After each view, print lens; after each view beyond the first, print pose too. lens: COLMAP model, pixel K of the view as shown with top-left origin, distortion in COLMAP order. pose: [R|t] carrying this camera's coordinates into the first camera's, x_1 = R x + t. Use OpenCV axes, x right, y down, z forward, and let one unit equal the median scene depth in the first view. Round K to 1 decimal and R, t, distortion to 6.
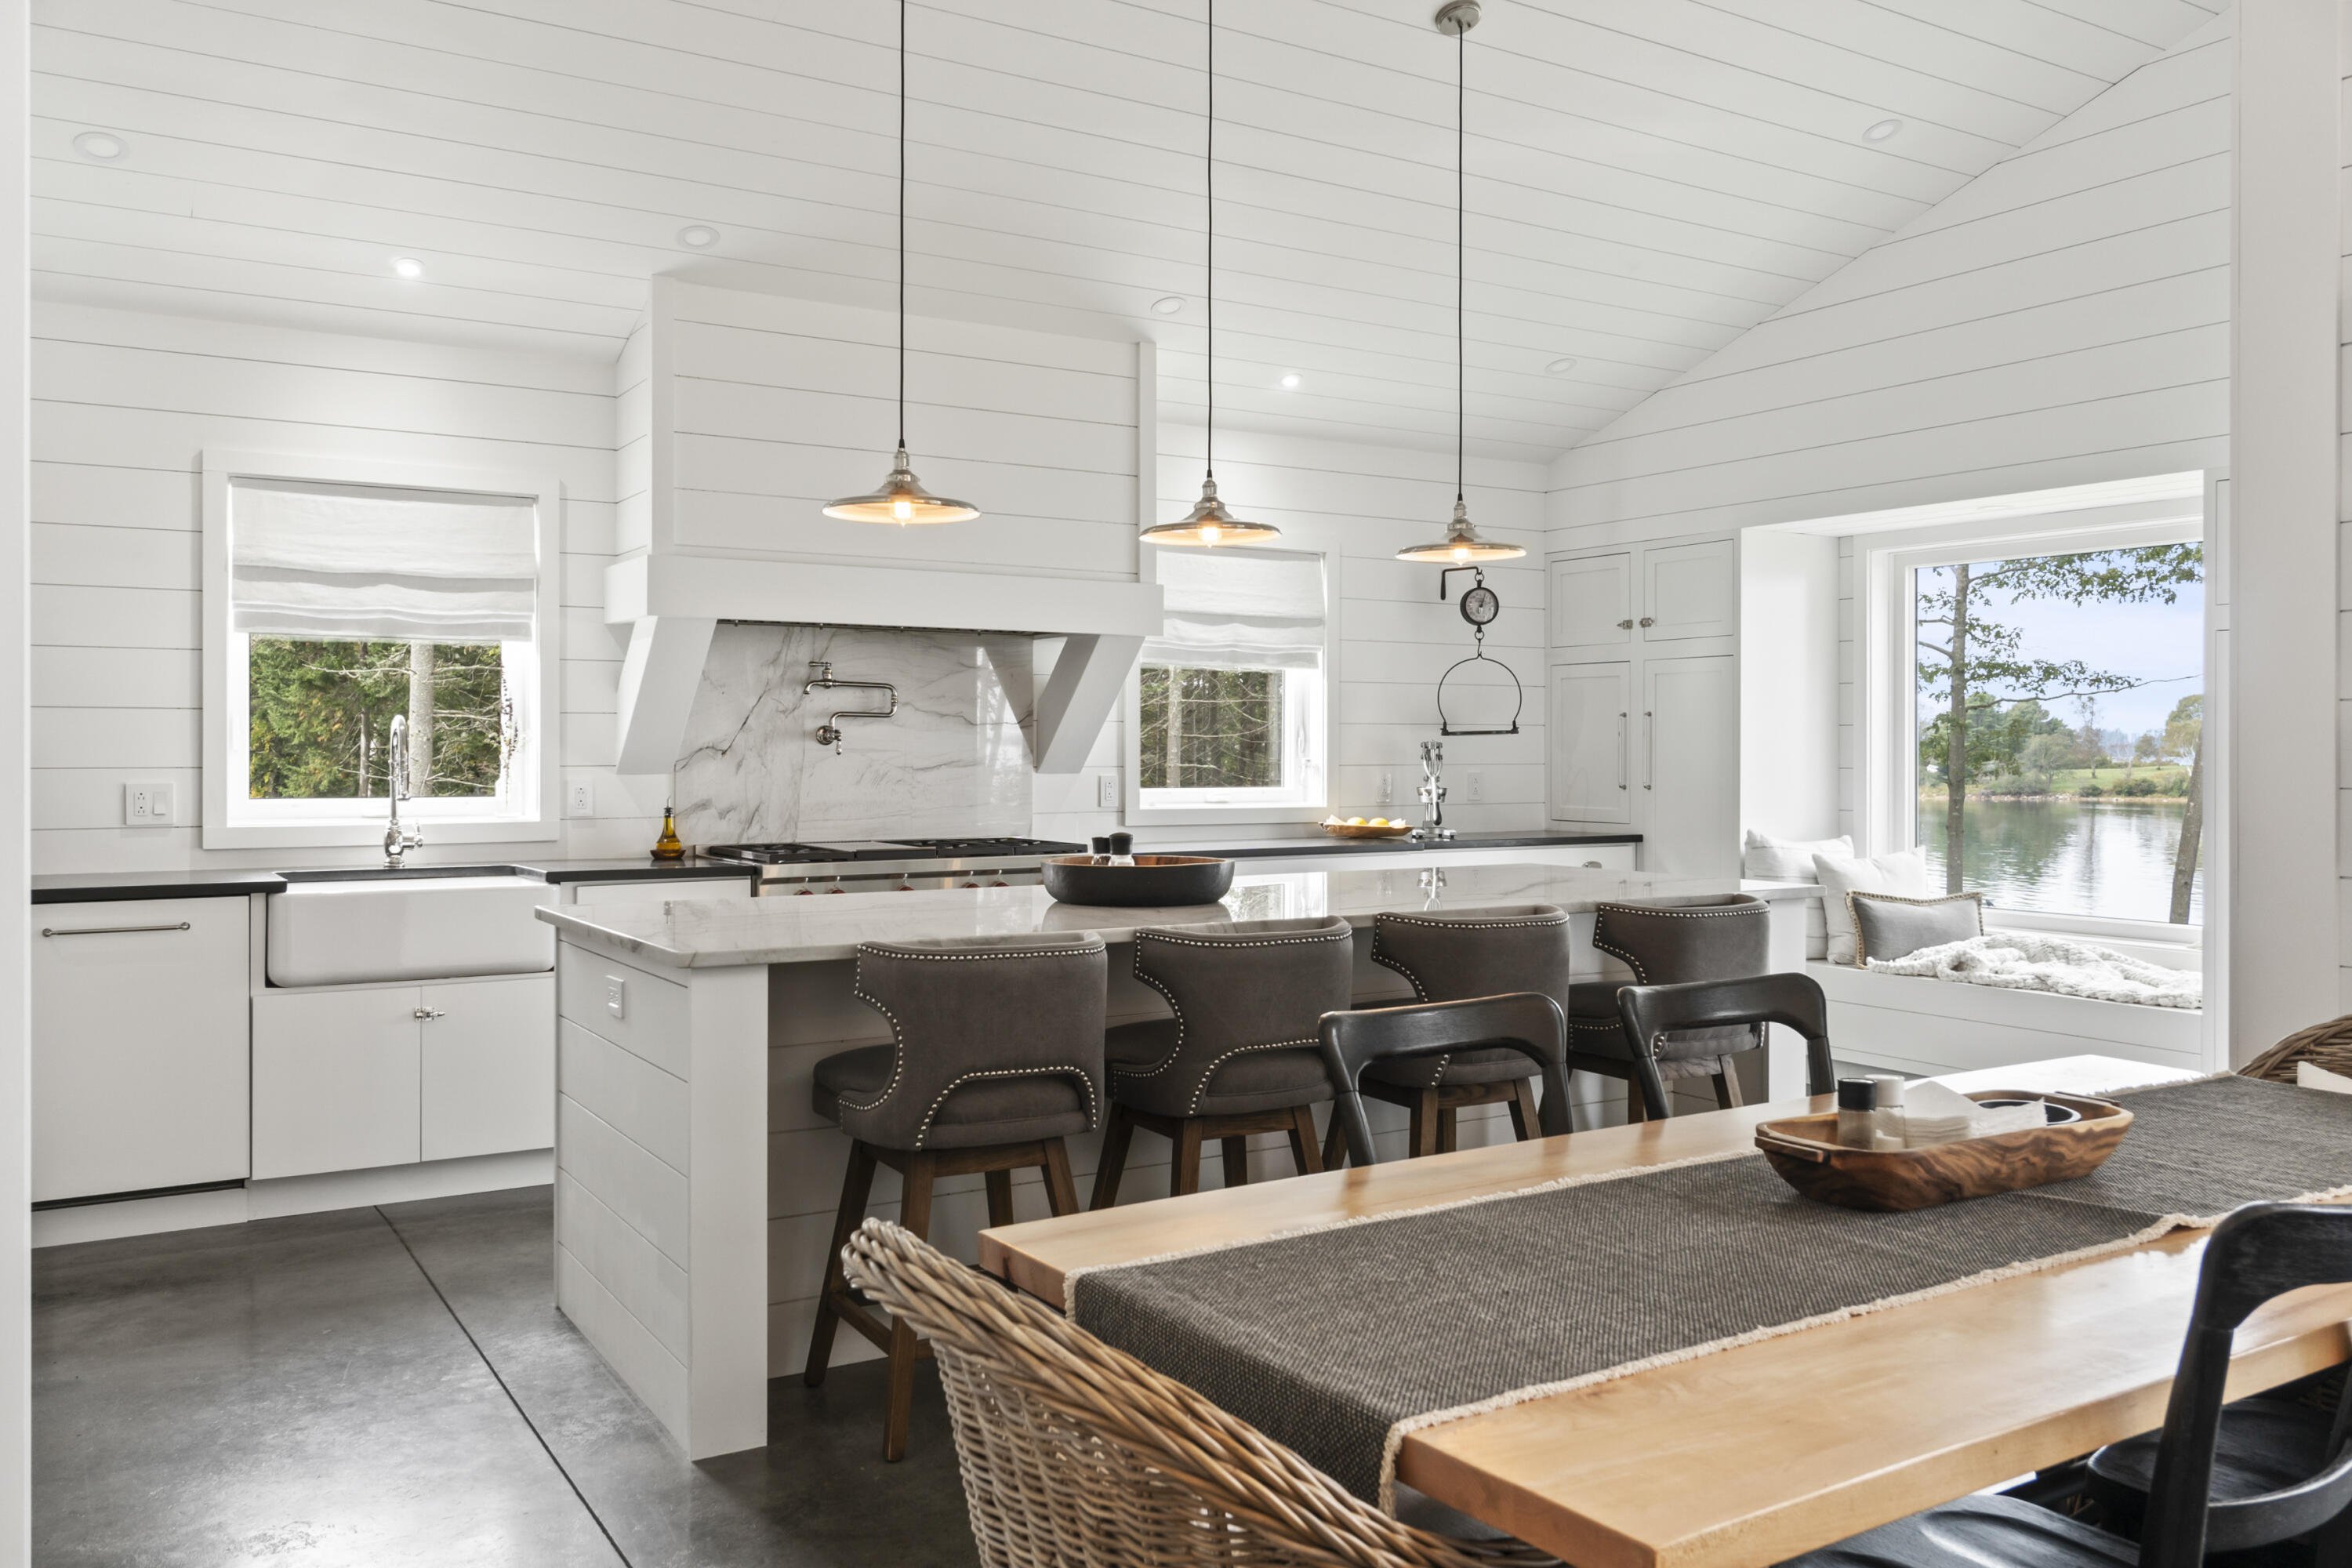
lens RADIAL K [[1802.1, 0, 1176.6], [0, 1802.1, 762.4], [0, 0, 1]] dist [-0.012452, -0.001119]
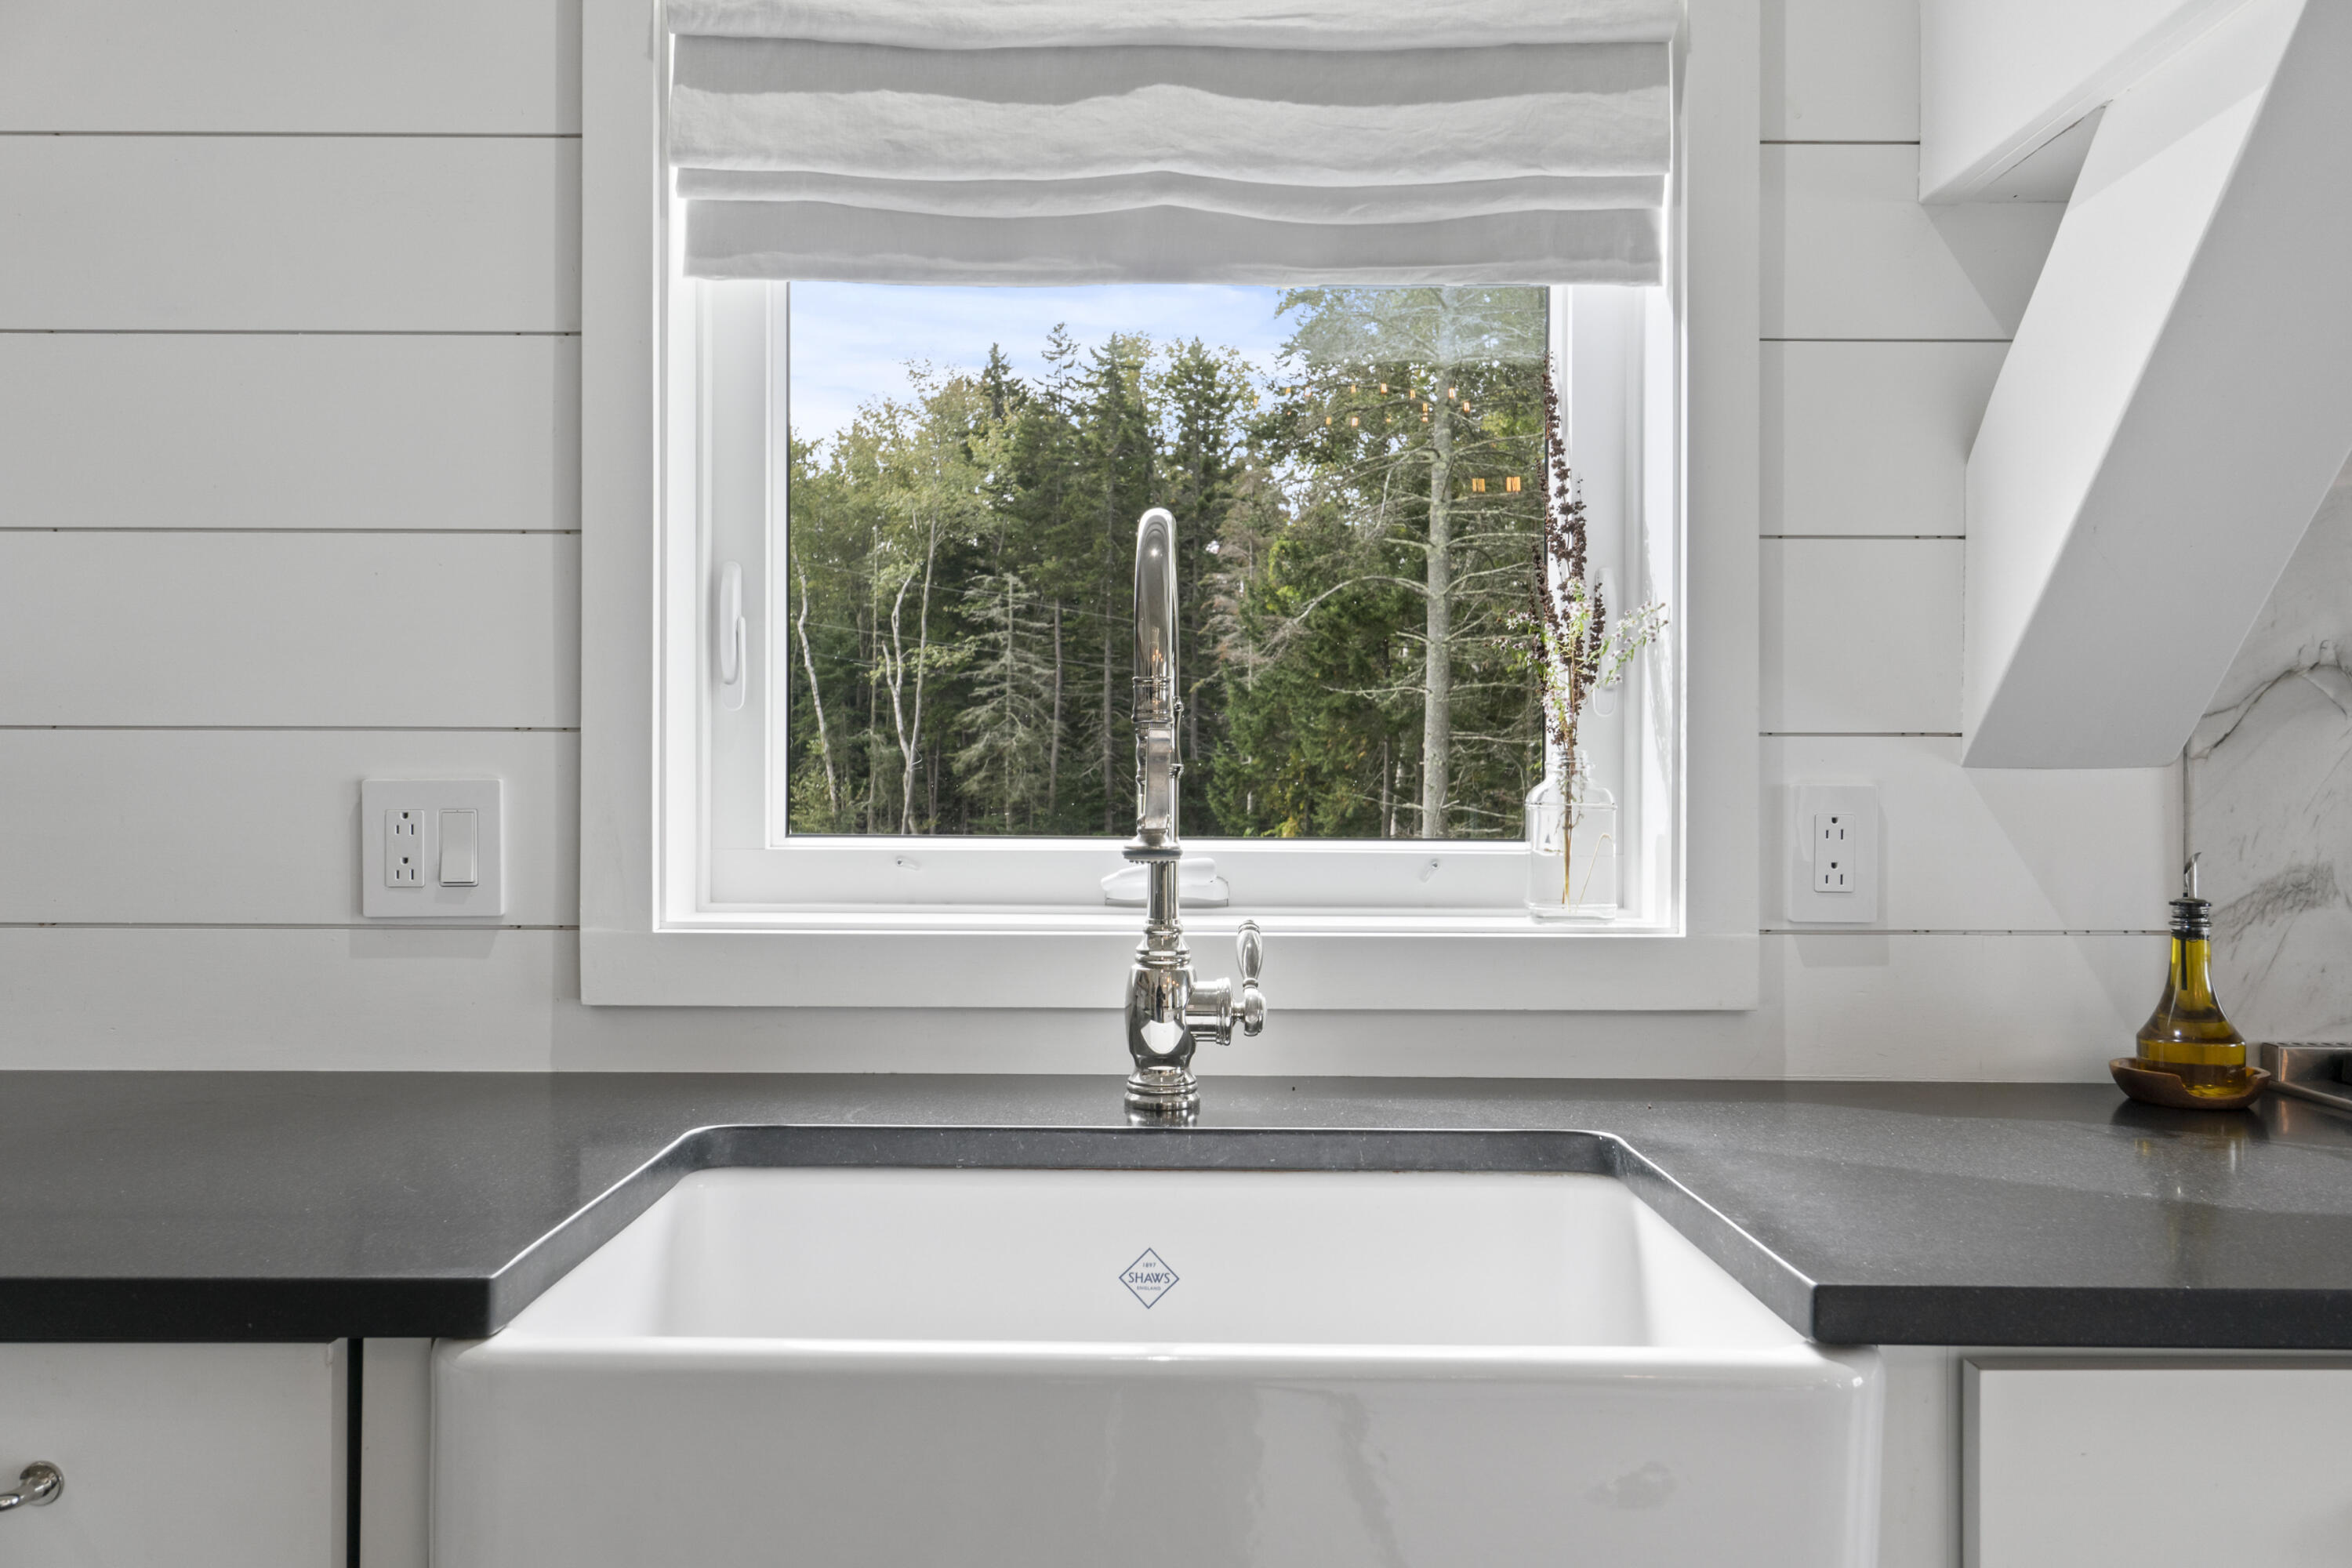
lens RADIAL K [[1802.1, 0, 1173.7], [0, 1802.1, 785.7], [0, 0, 1]] dist [-0.012452, -0.001119]
pose [[0.853518, 0.004502, -0.521045, -0.272955], [-0.007284, 0.999968, -0.003292, 0.011306], [0.521013, 0.006605, 0.853523, 0.714827]]
